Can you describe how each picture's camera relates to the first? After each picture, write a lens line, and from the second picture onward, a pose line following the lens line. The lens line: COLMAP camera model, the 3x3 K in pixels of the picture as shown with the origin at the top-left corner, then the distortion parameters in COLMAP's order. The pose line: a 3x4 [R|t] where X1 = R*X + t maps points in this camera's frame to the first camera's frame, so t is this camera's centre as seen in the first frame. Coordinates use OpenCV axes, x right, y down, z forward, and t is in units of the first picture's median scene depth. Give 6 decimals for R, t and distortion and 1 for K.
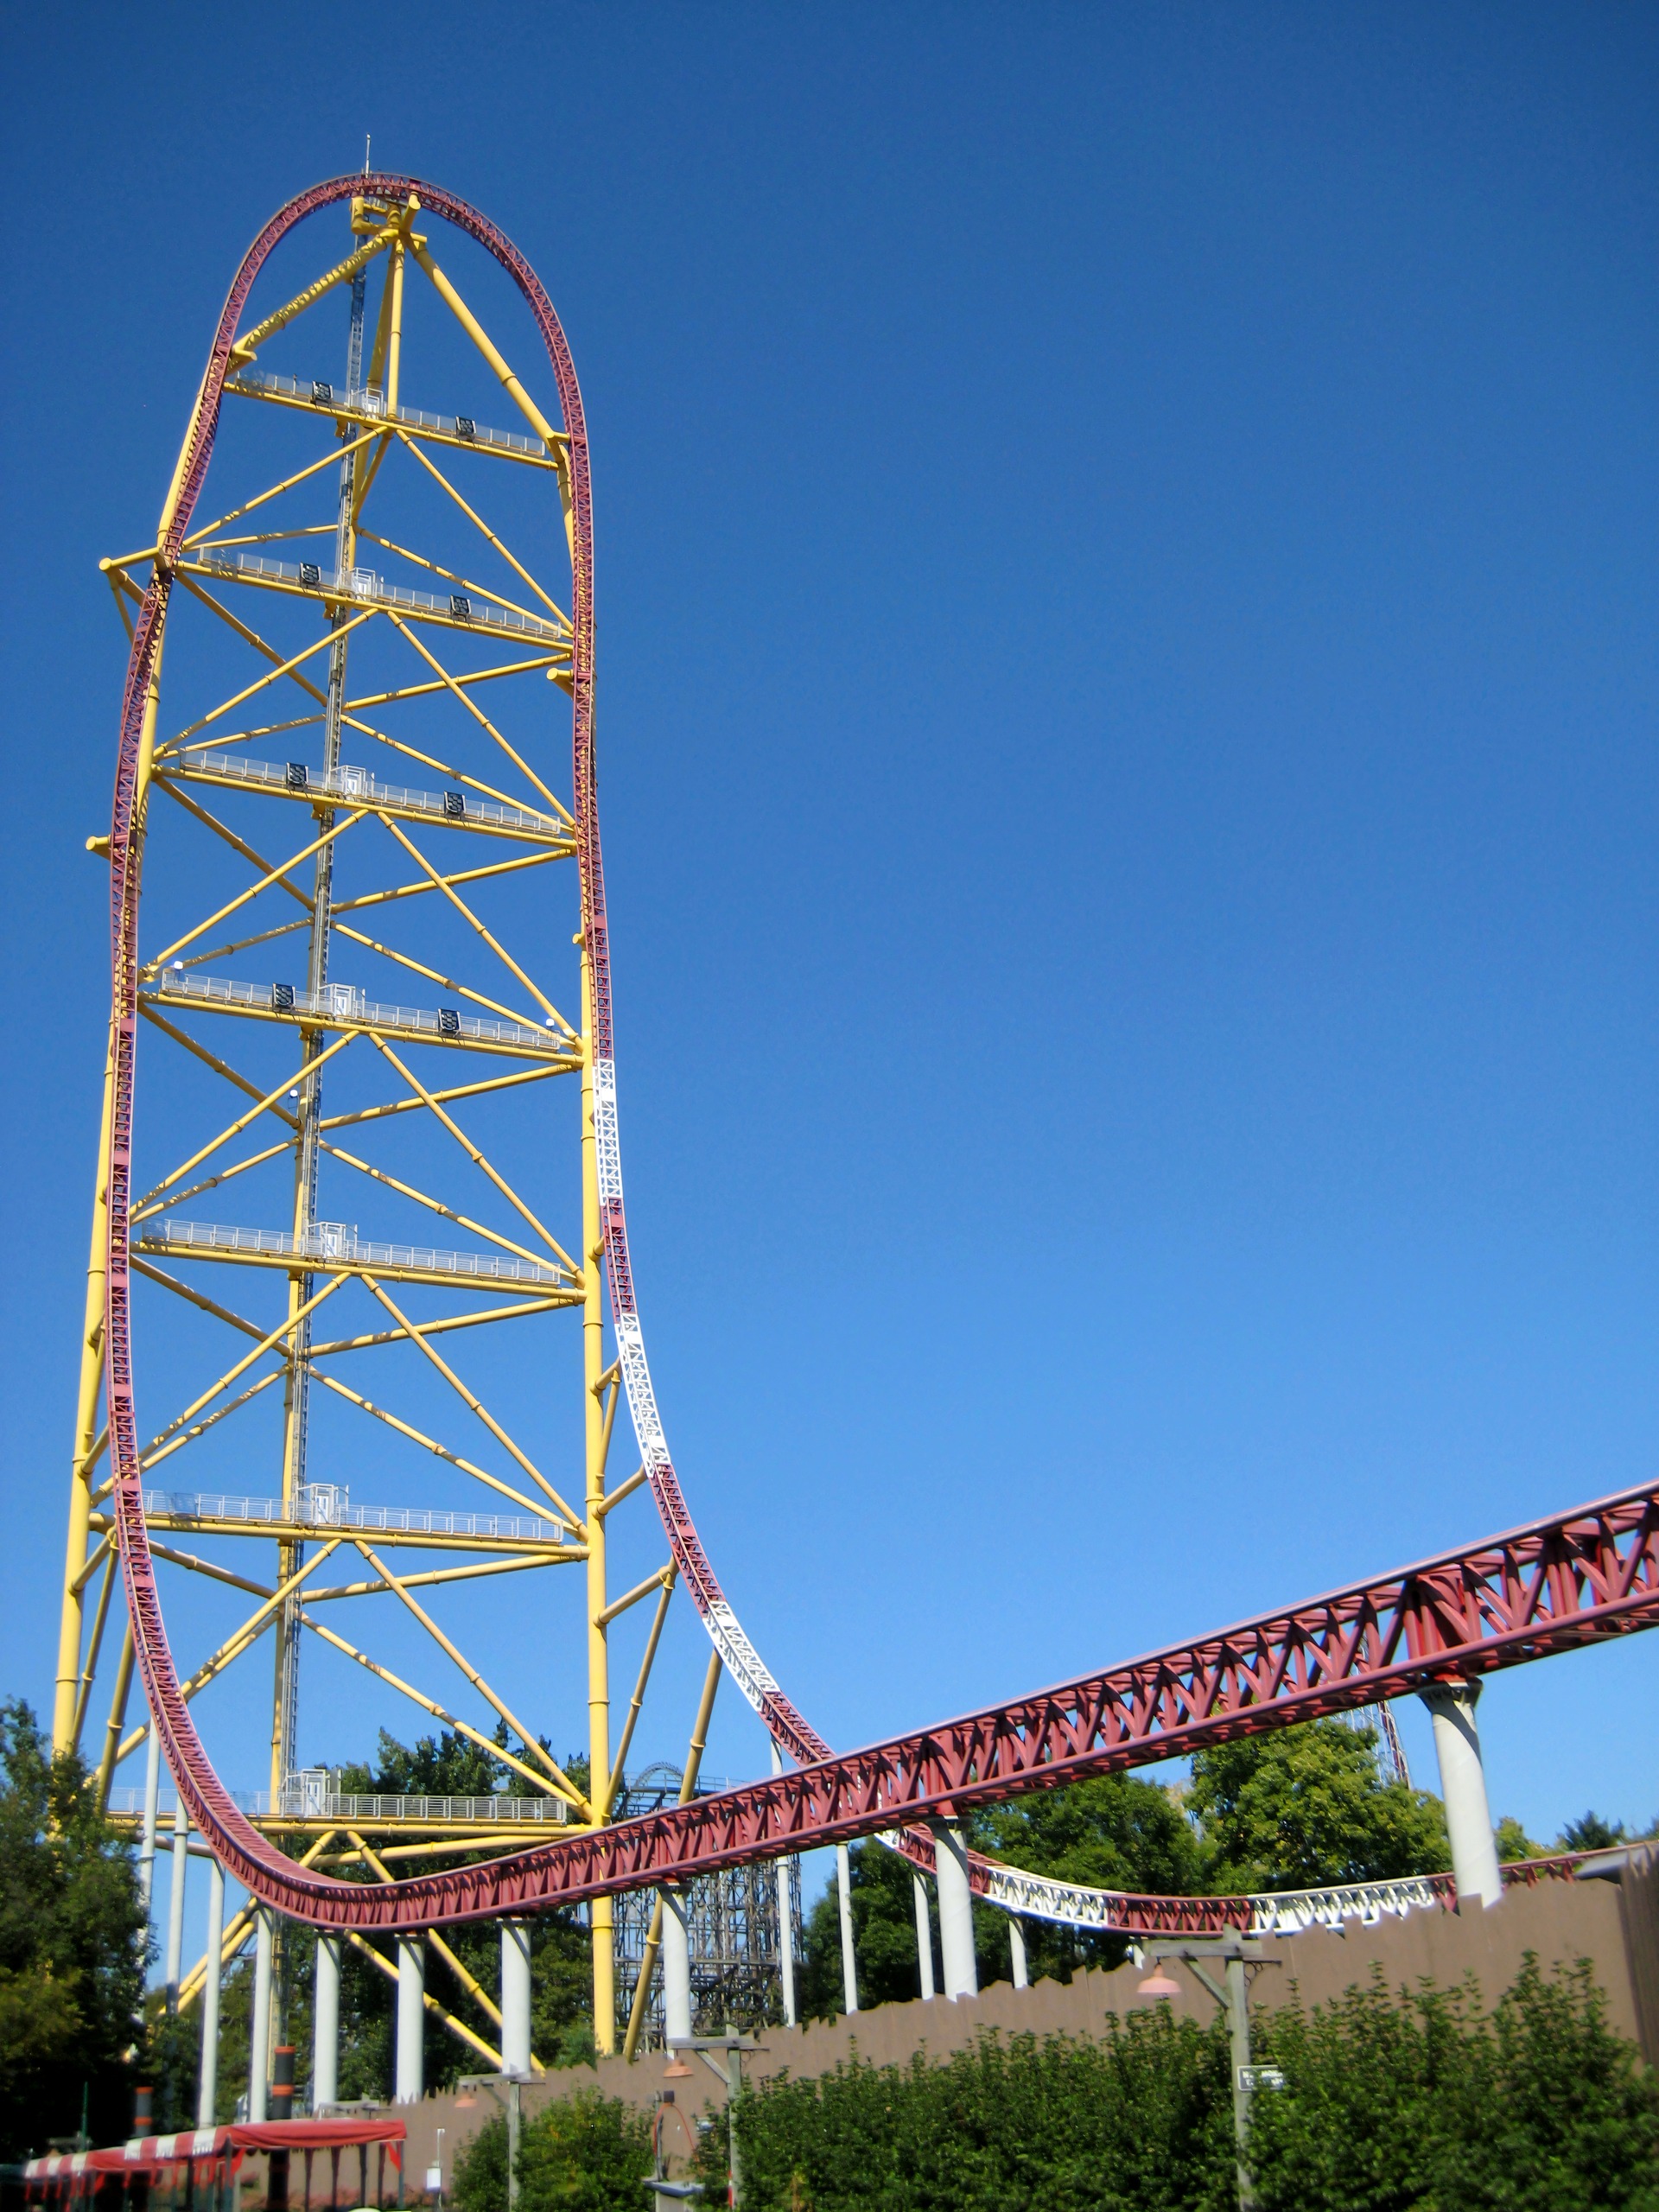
lens RADIAL K [[2349.6, 0, 833.5], [0, 2349.6, 1106.7], [0, 0, 1]] dist [-0.159158, 0.245137]
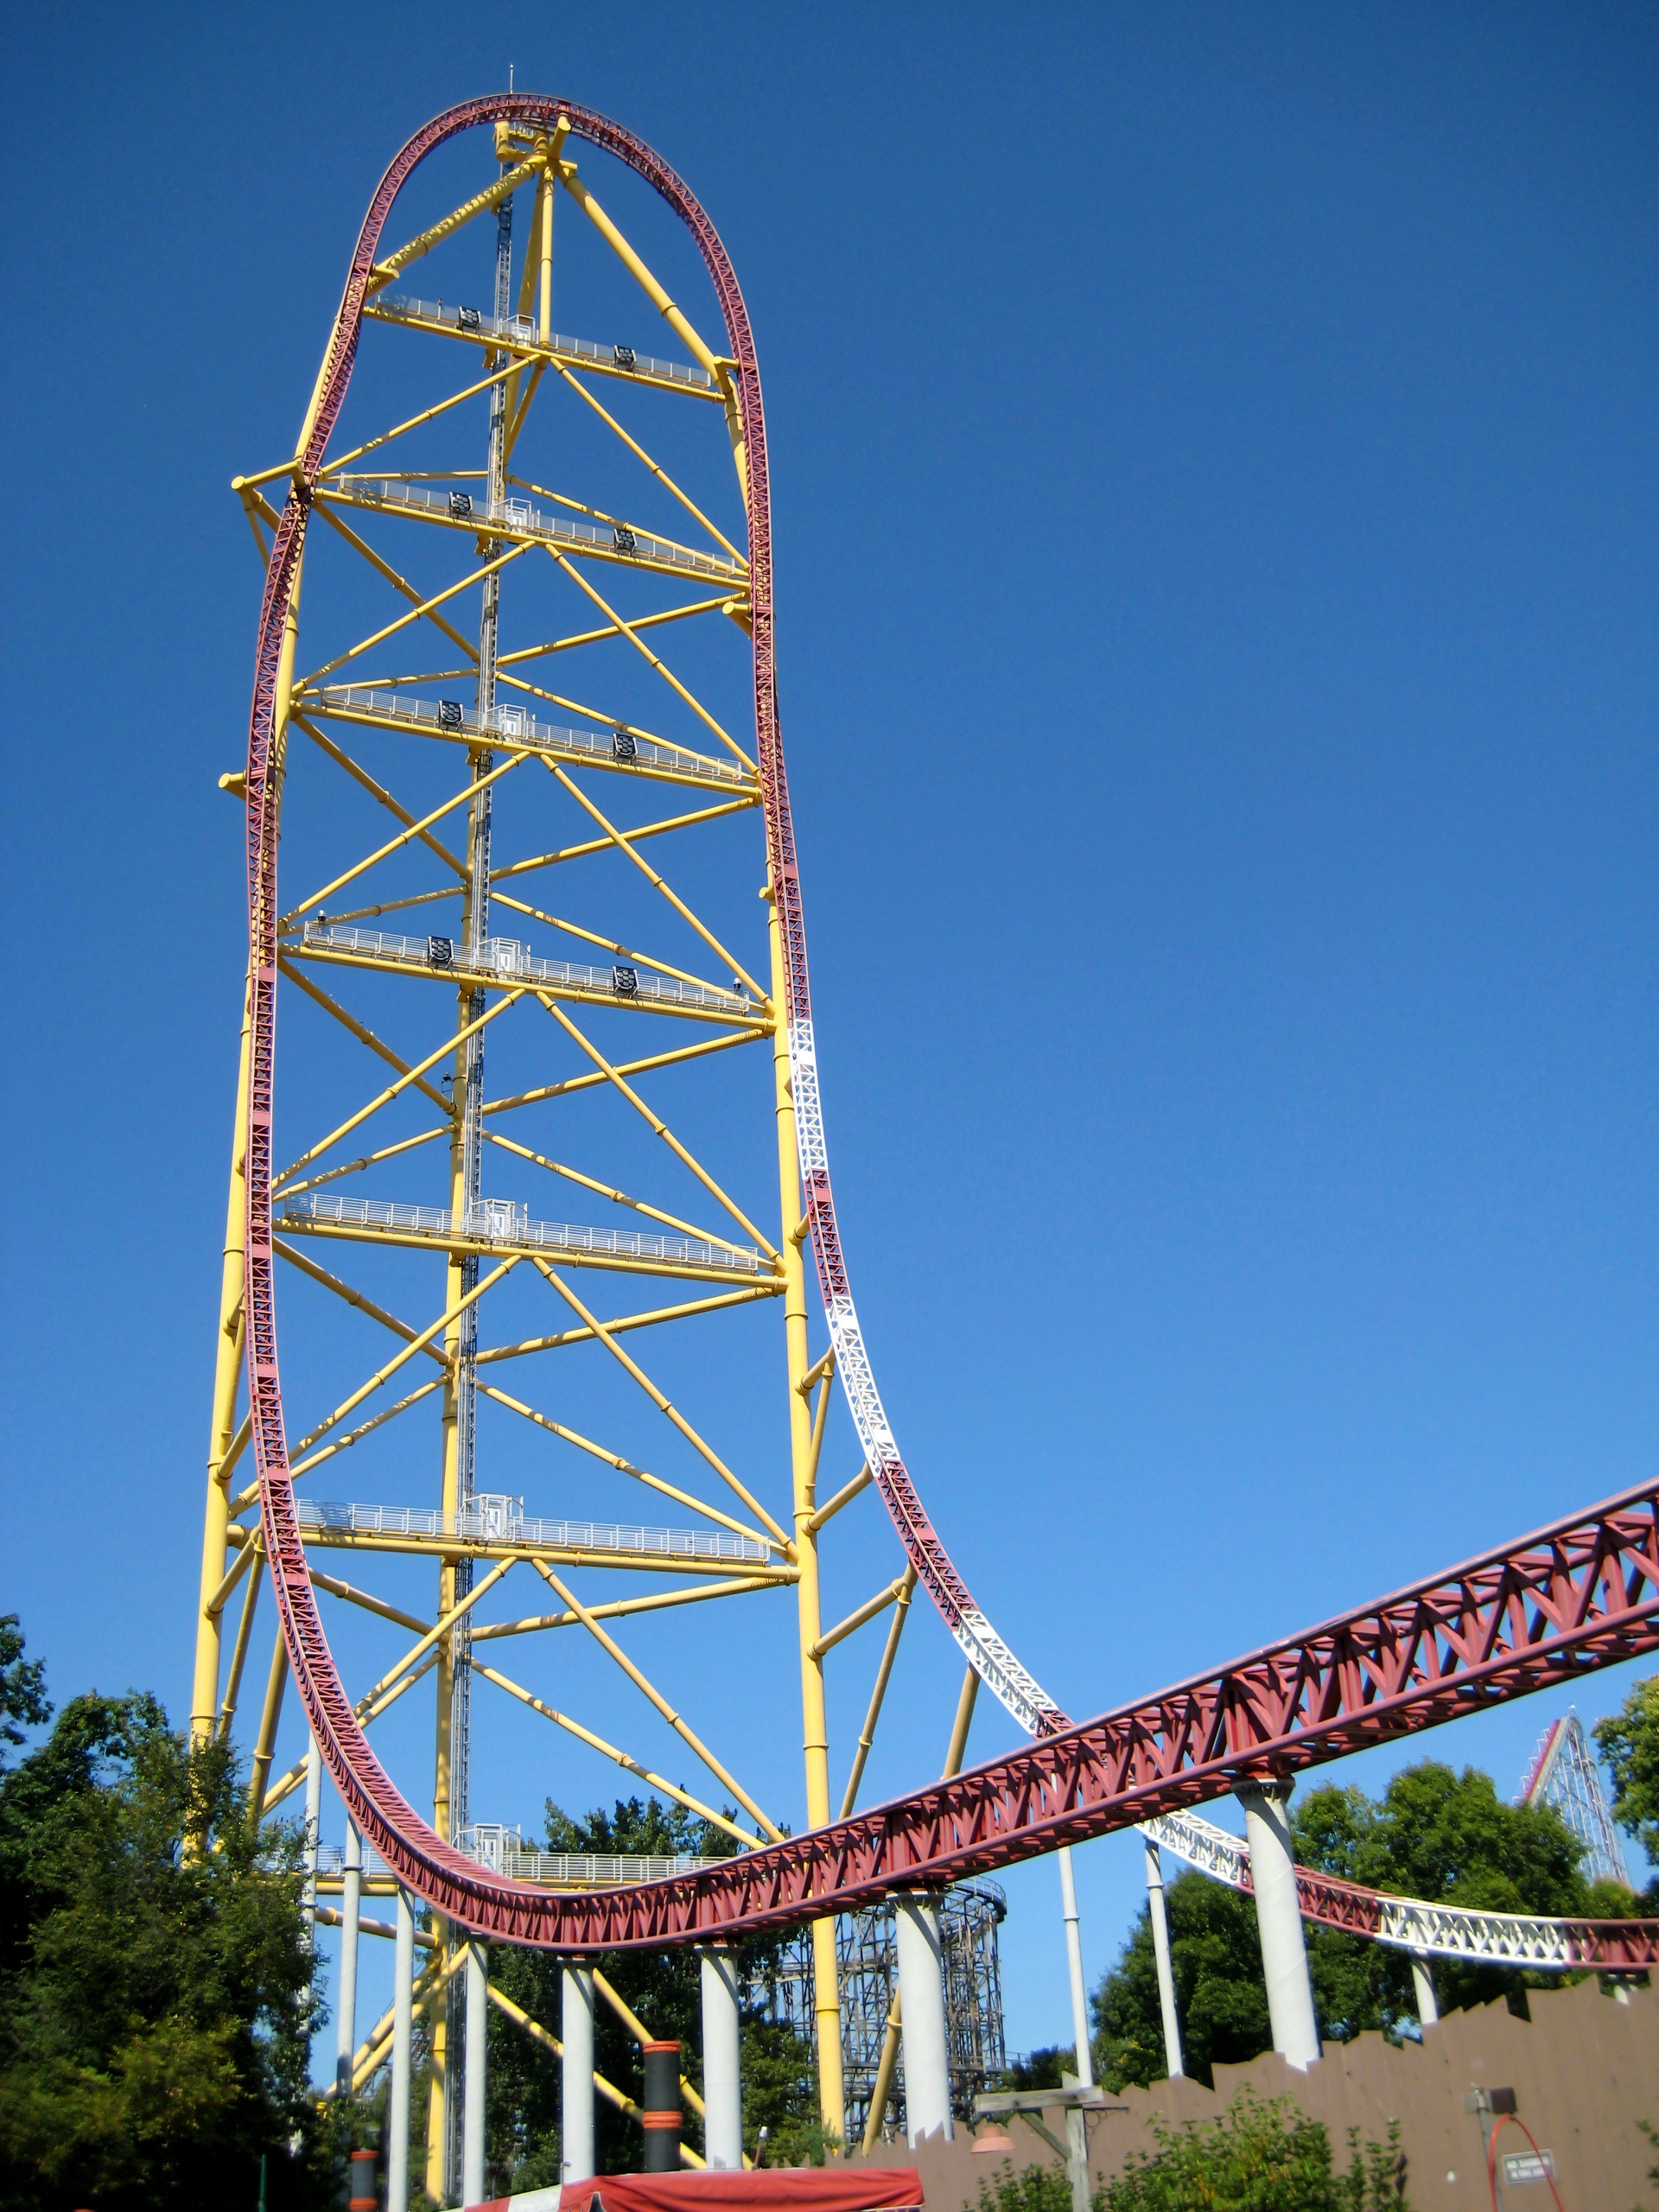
lens RADIAL K [[2349.6, 0, 833.5], [0, 2349.6, 1106.7], [0, 0, 1]] dist [-0.159158, 0.245137]
pose [[0.998710, -0.020038, -0.046646, -0.047887], [0.017651, 0.998541, -0.051033, 0.061917], [0.047600, 0.050143, 0.997607, 0.127164]]
